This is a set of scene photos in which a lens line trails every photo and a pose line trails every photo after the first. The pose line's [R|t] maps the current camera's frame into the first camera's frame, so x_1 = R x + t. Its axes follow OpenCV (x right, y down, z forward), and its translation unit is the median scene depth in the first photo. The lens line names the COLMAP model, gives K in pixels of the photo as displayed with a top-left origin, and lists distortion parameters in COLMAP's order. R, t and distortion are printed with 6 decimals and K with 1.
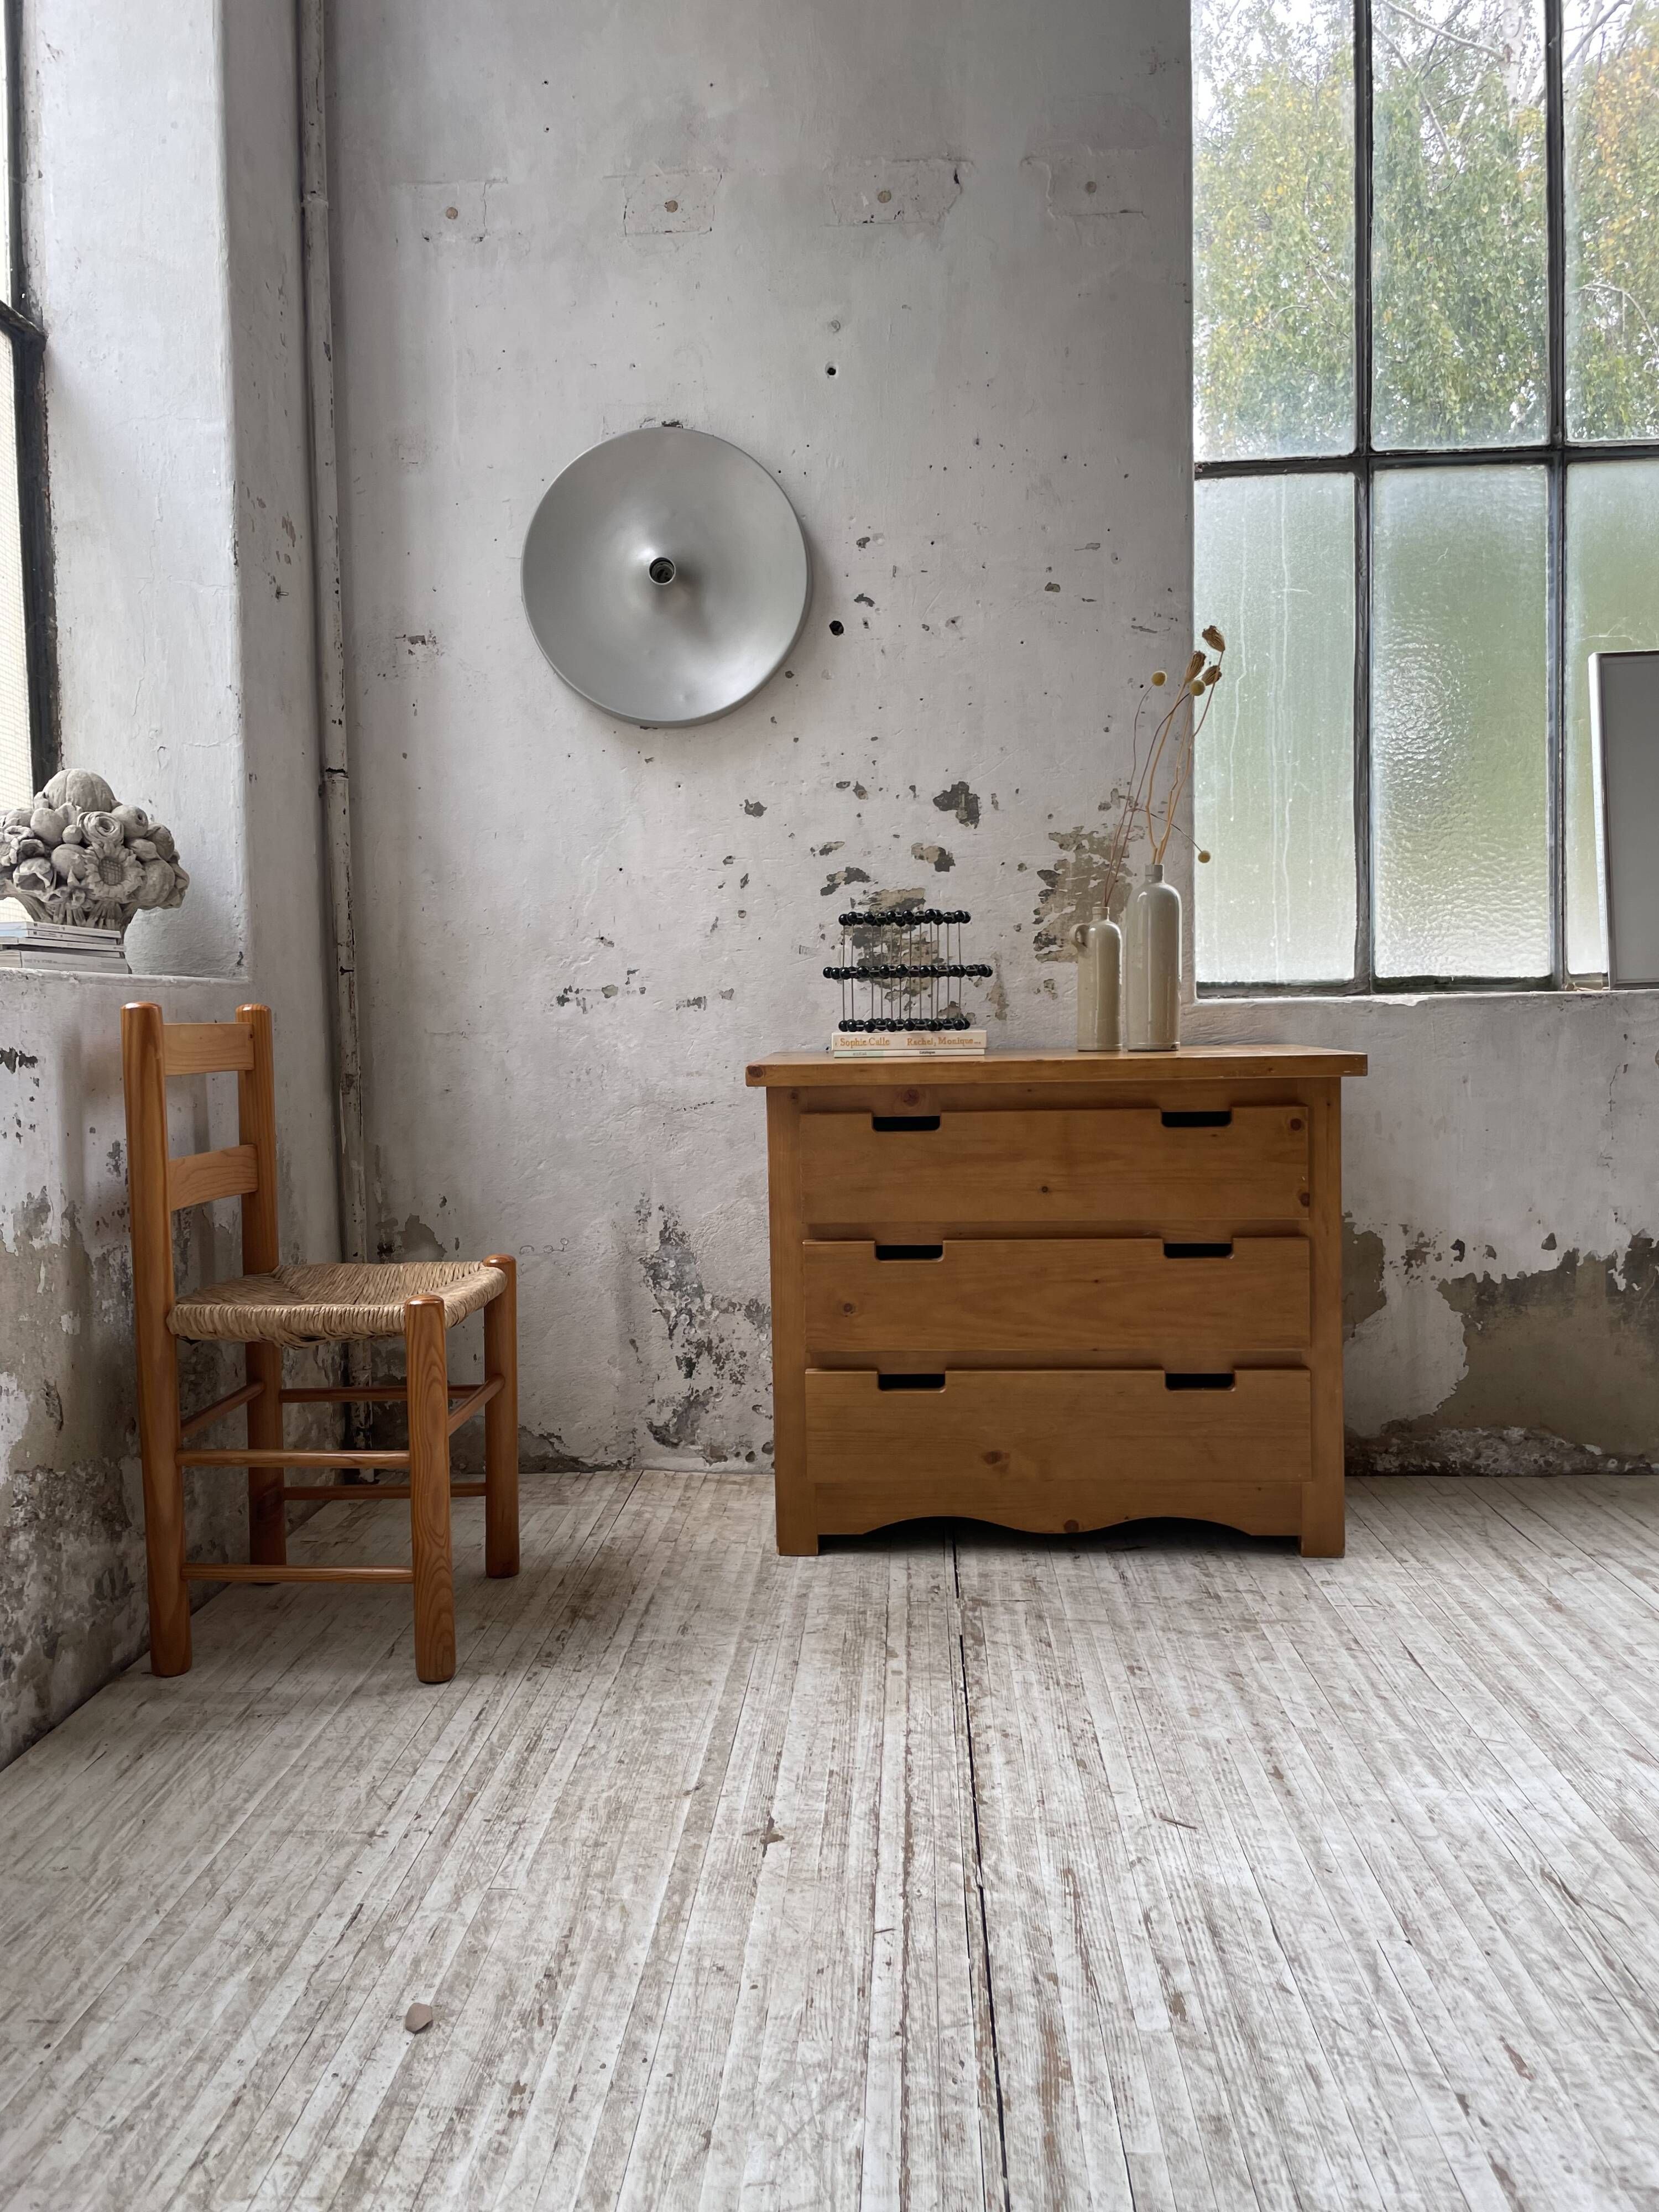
lens RADIAL K [[1682.0, 0, 823.0], [0, 1682.0, 1093.1], [0, 0, 1]] dist [0.088561, -0.120919]
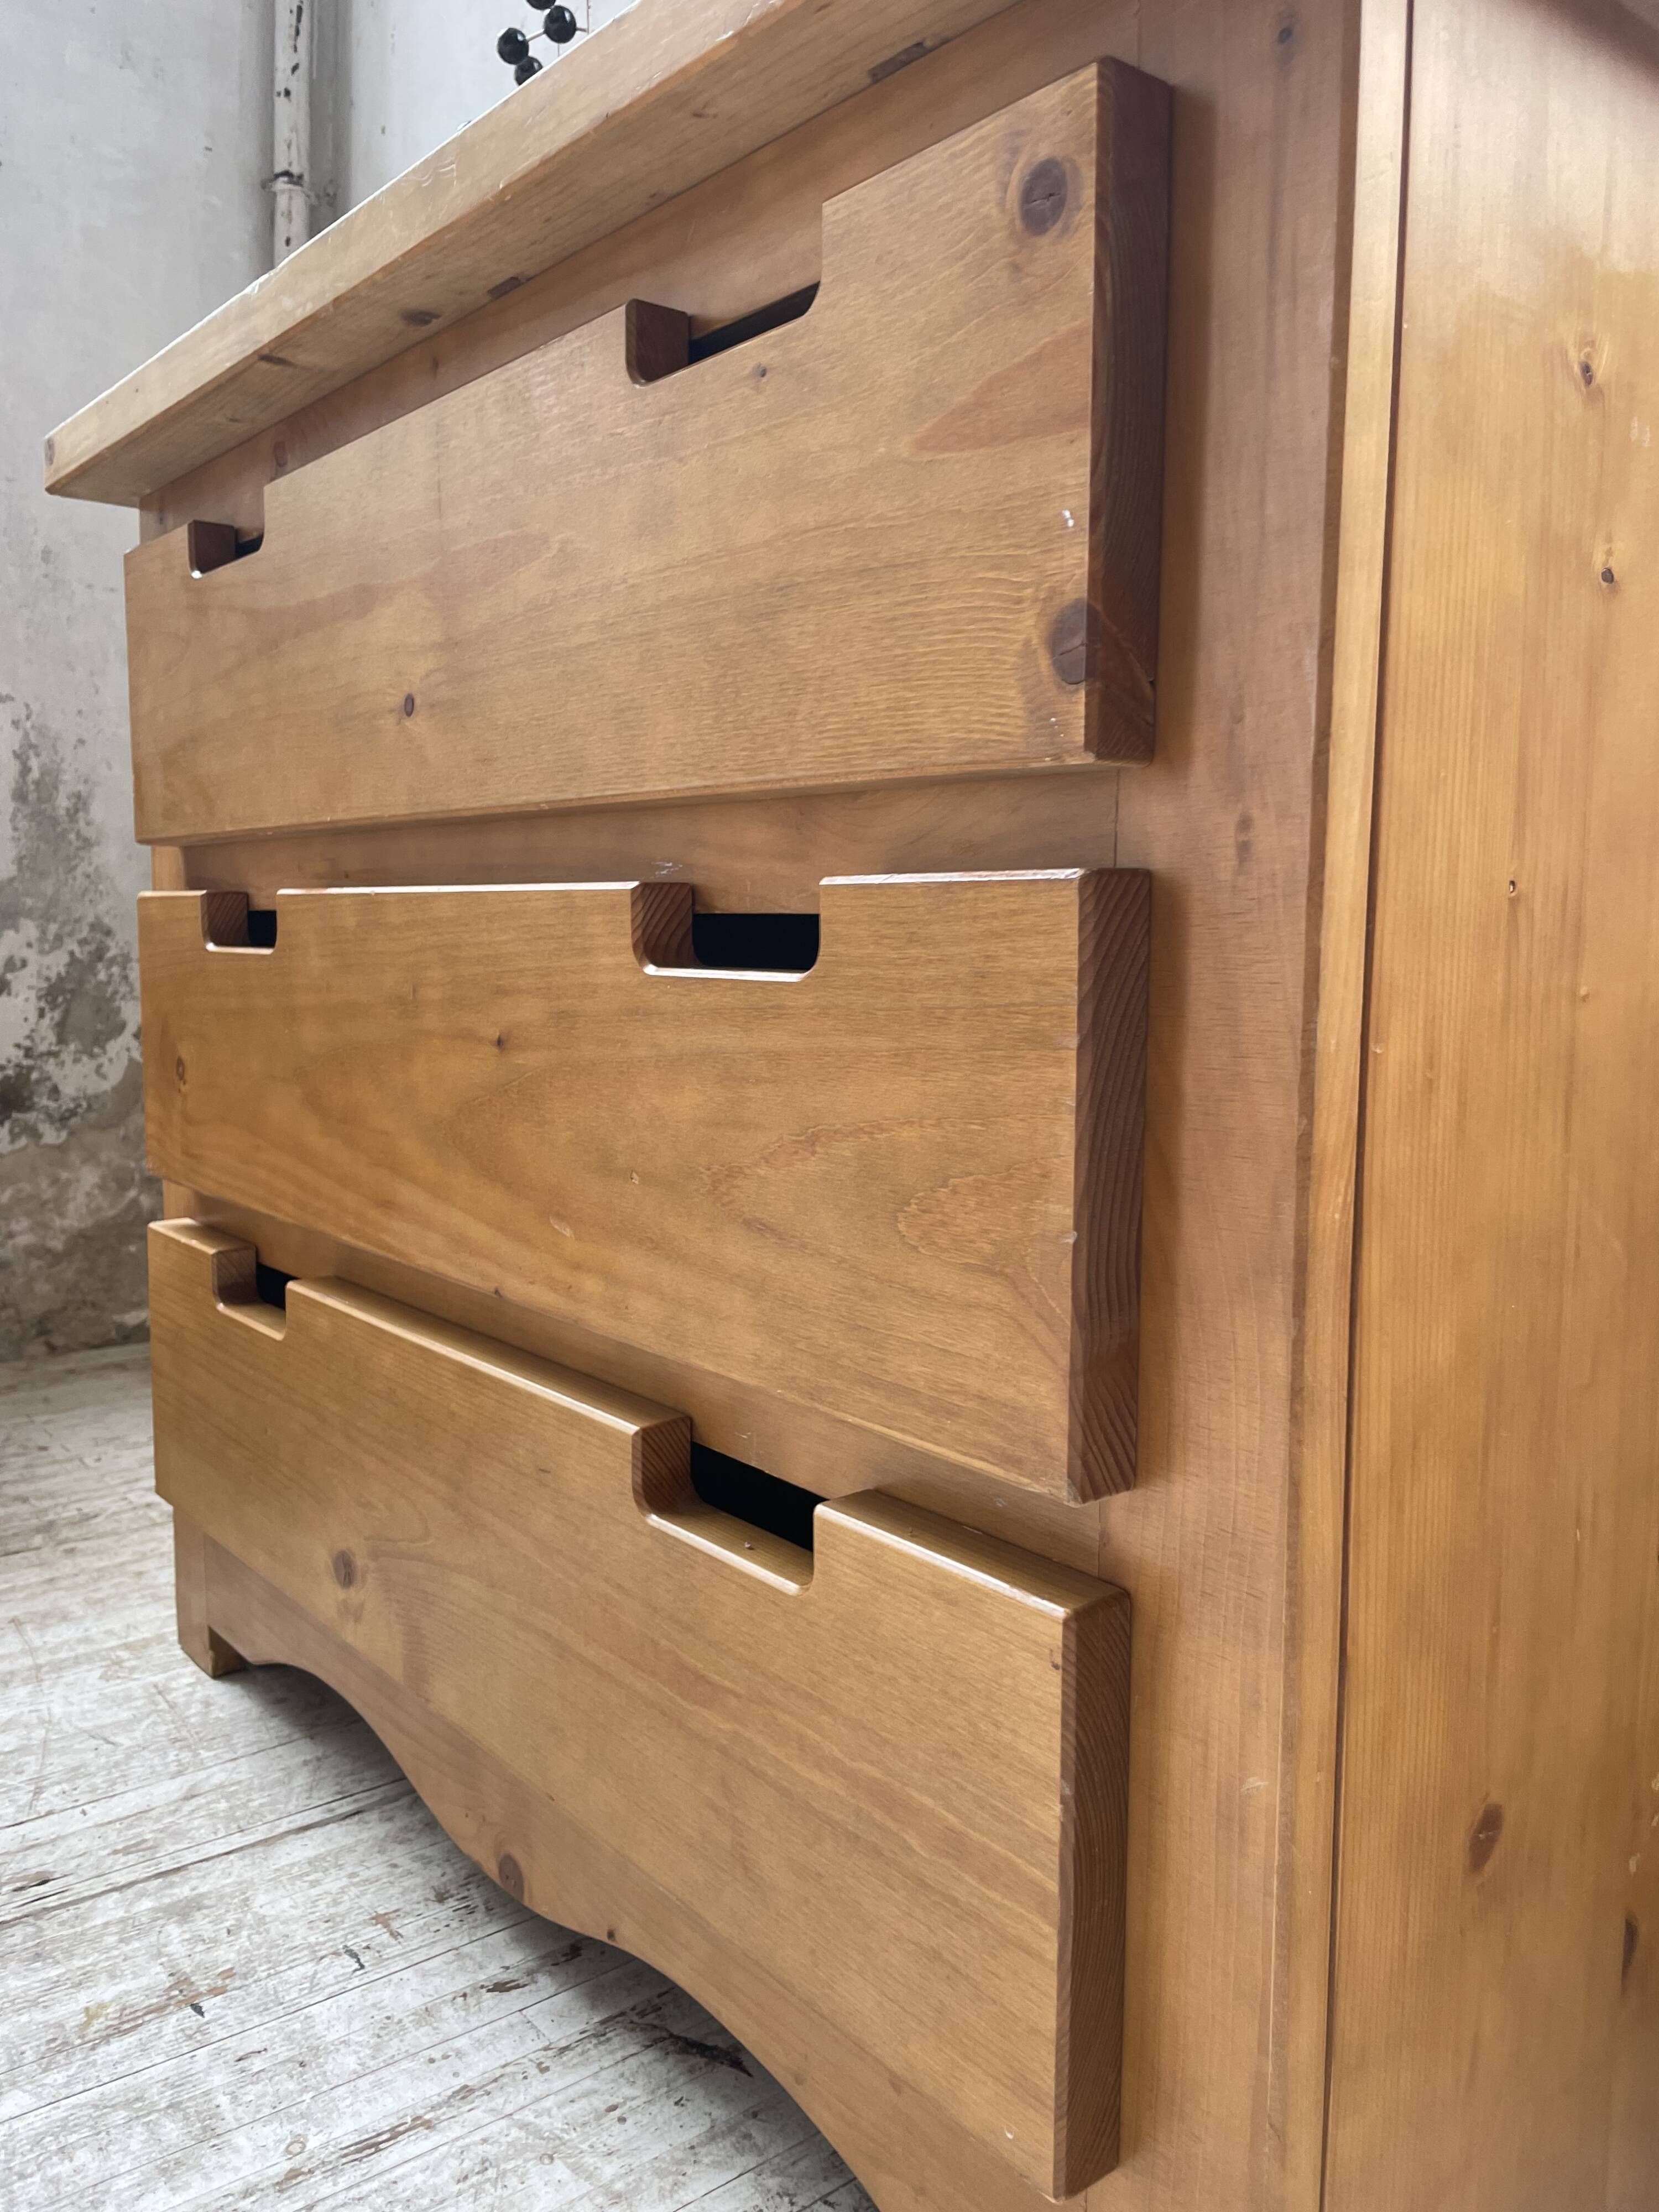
lens RADIAL K [[1682.0, 0, 846.5], [0, 1682.0, 1096.0], [0, 0, 1]] dist [0.088561, -0.120919]
pose [[0.681880, 0.100268, -0.724559, 0.391412], [-0.066456, 0.994956, 0.075146, 0.095357], [0.728439, -0.003090, 0.685104, 0.847048]]
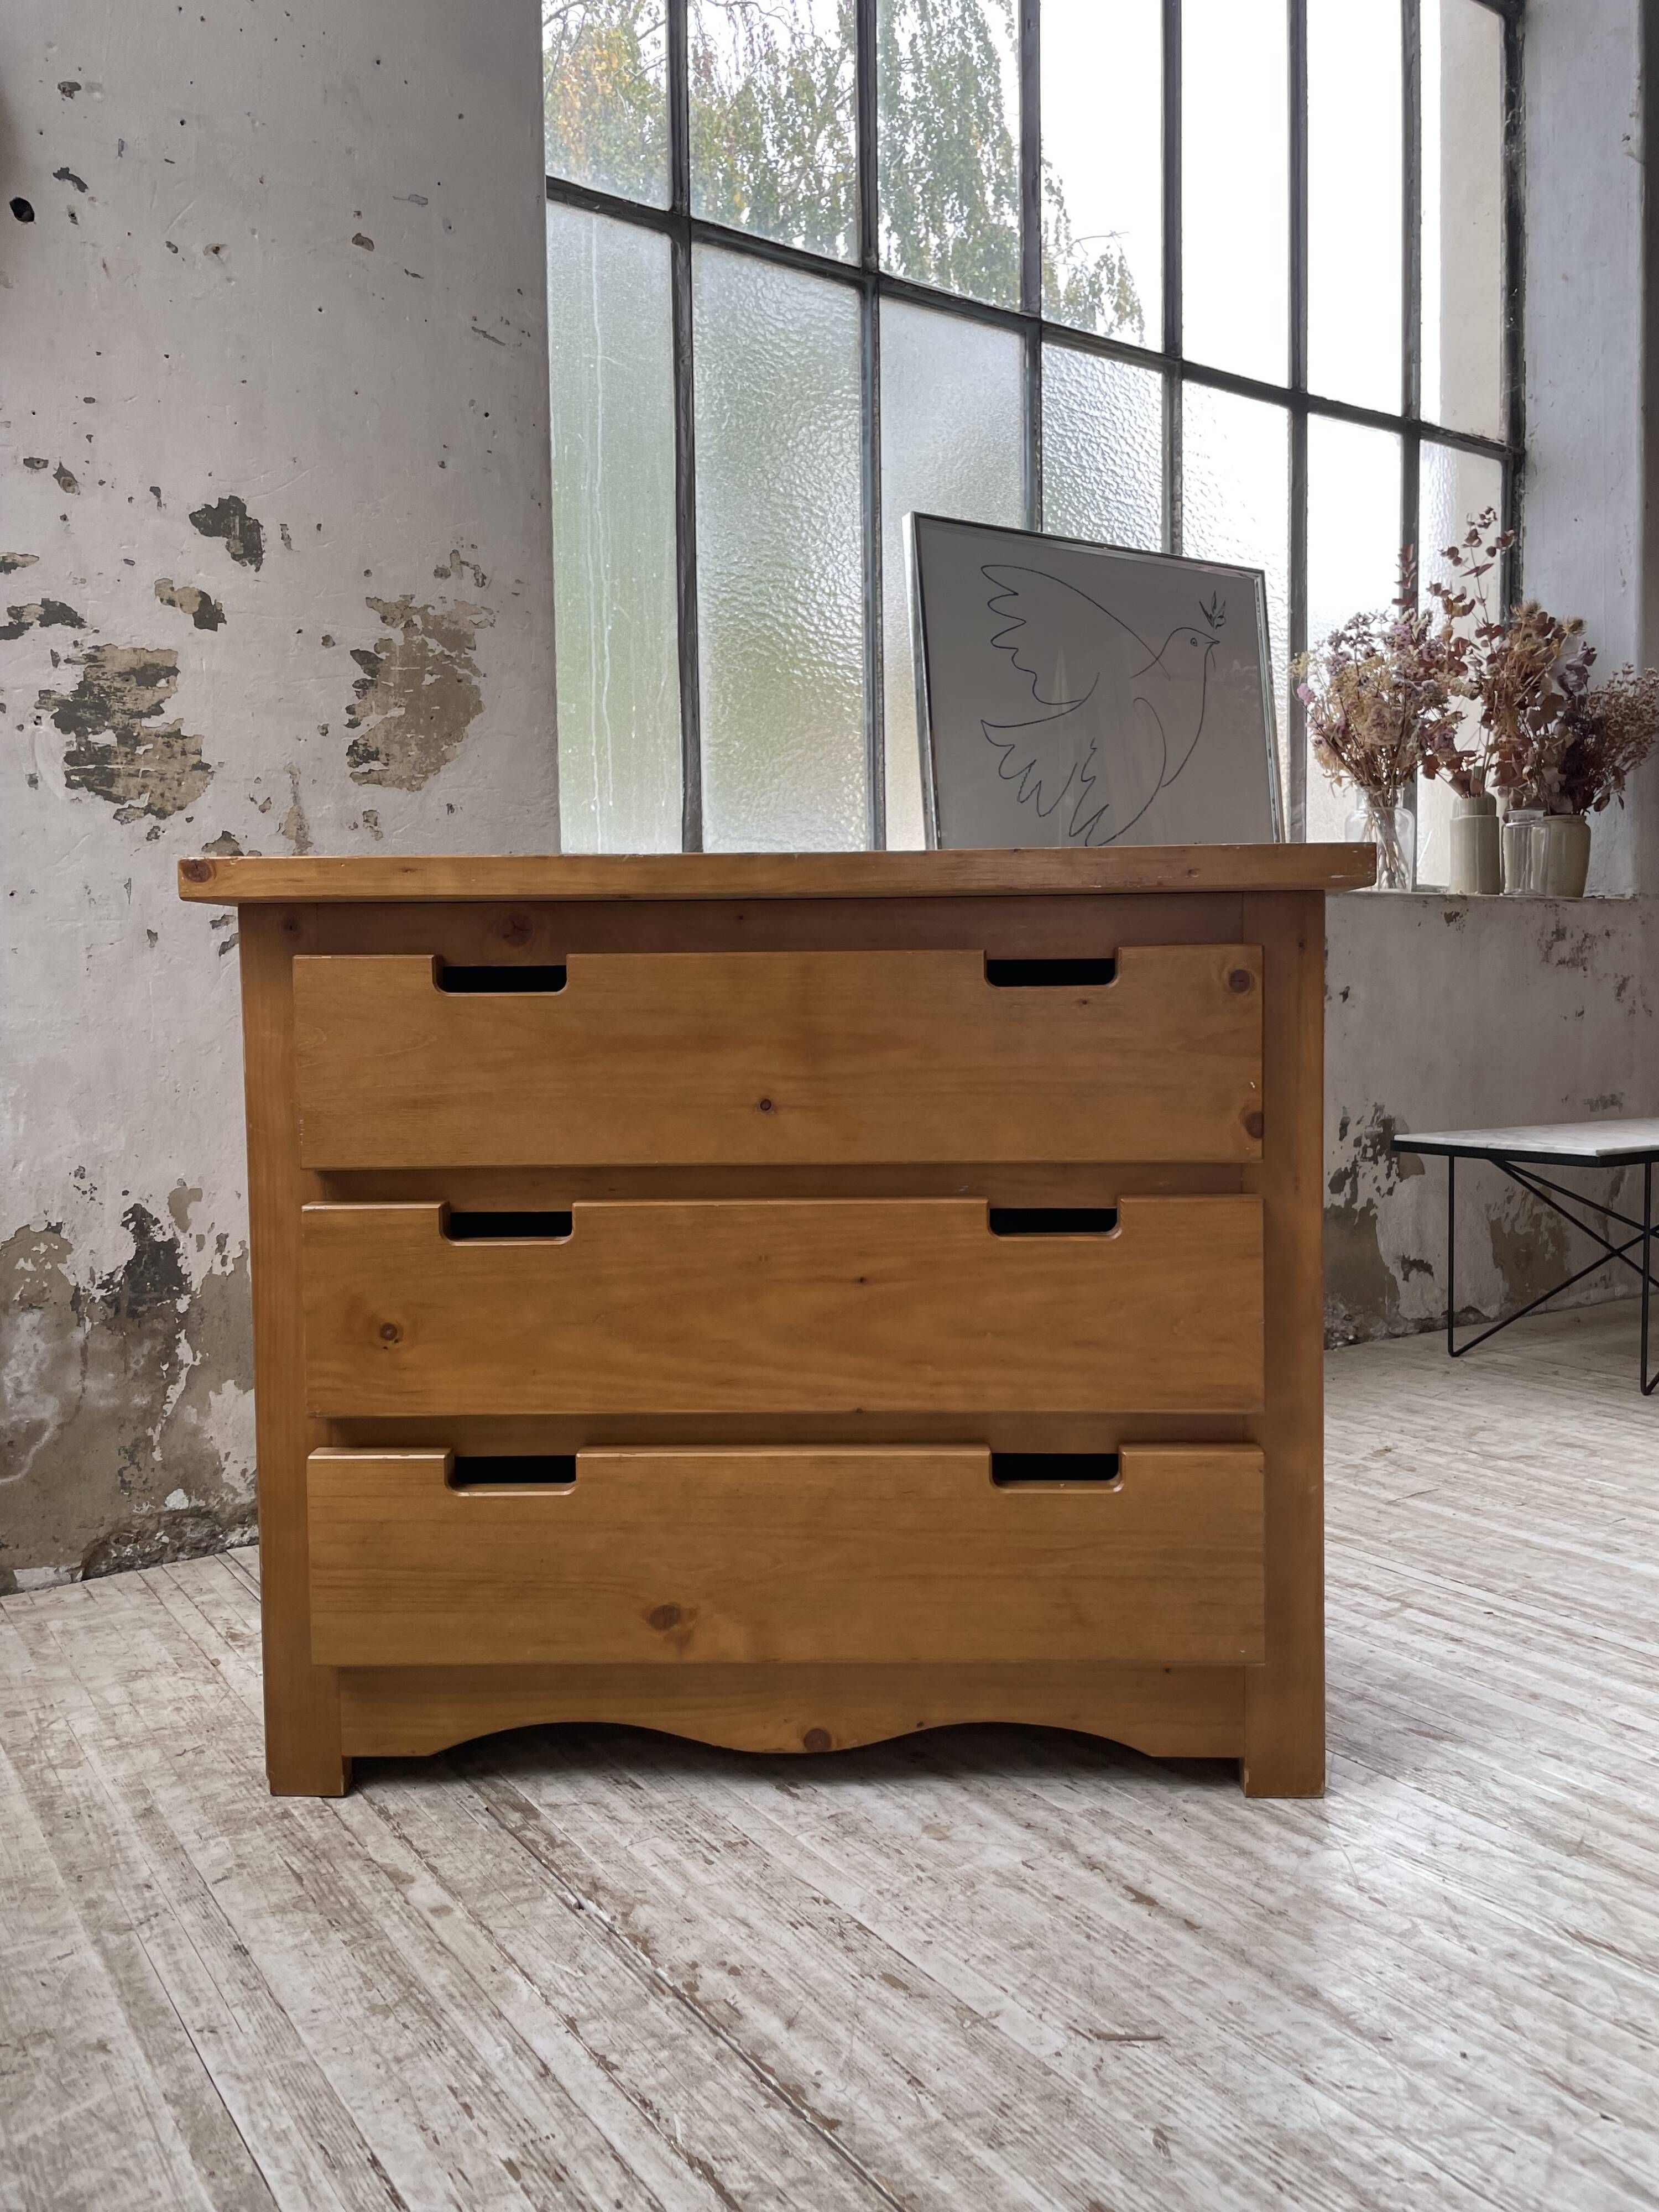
lens RADIAL K [[1682.0, 0, 855.1], [0, 1682.0, 1083.2], [0, 0, 1]] dist [0.088561, -0.120919]
pose [[0.790162, -0.014740, 0.612721, -0.161218], [0.019686, 0.999805, -0.001334, 0.058240], [-0.612582, 0.013116, 0.790298, 0.387901]]
